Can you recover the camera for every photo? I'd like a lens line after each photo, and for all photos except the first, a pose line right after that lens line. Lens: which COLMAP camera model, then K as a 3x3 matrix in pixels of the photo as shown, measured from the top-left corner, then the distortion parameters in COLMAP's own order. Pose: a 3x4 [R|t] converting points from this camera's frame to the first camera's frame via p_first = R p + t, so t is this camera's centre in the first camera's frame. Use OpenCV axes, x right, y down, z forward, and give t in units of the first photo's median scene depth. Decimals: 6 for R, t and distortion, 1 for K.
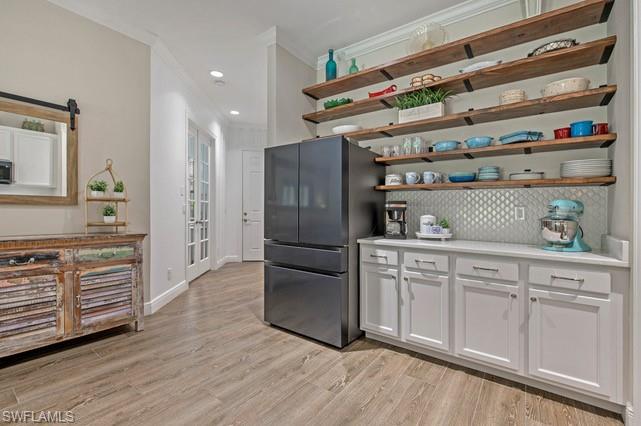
lens RADIAL K [[291.7, 0, 317.5], [0, 291.7, 214.6], [0, 0, 1]] dist [0.001387, 0.001067]
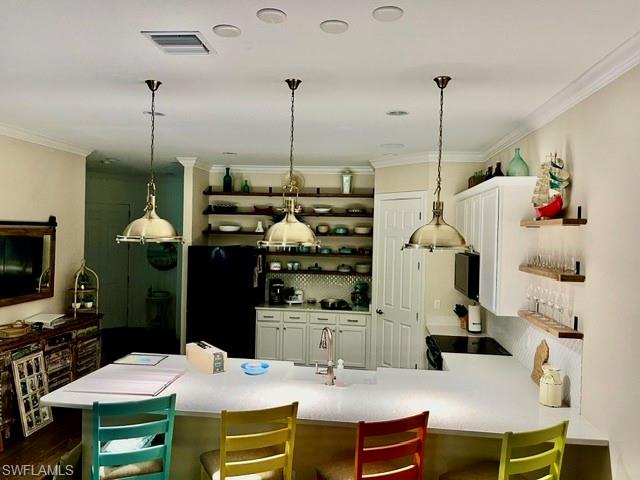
lens RADIAL K [[486.2, 0, 321.3], [0, 486.2, 236.7], [0, 0, 1]] dist [0.049665, -0.082150]
pose [[0.867158, -0.000567, 0.498033, -0.936538], [0.000120, 1.000000, 0.000930, -0.319677], [-0.498034, -0.000747, 0.867157, -1.578753]]
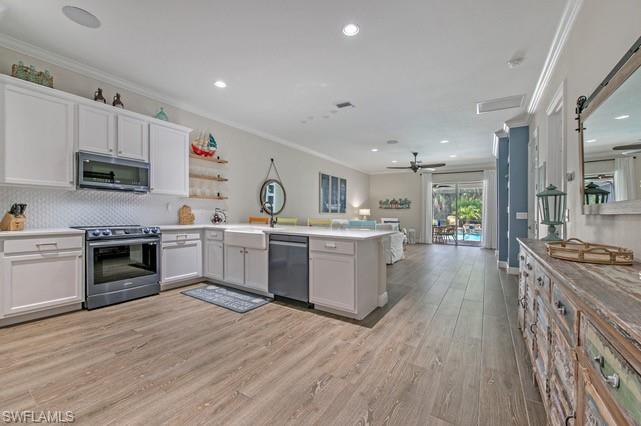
lens RADIAL K [[257.4, 0, 331.8], [0, 257.4, 221.5], [0, 0, 1]] dist [-0.002333, -0.000900]
pose [[-0.994629, -0.024140, -0.100653, -0.434655], [-0.029677, 0.998106, 0.053880, -0.019120], [0.099162, 0.056578, -0.993462, 1.311736]]
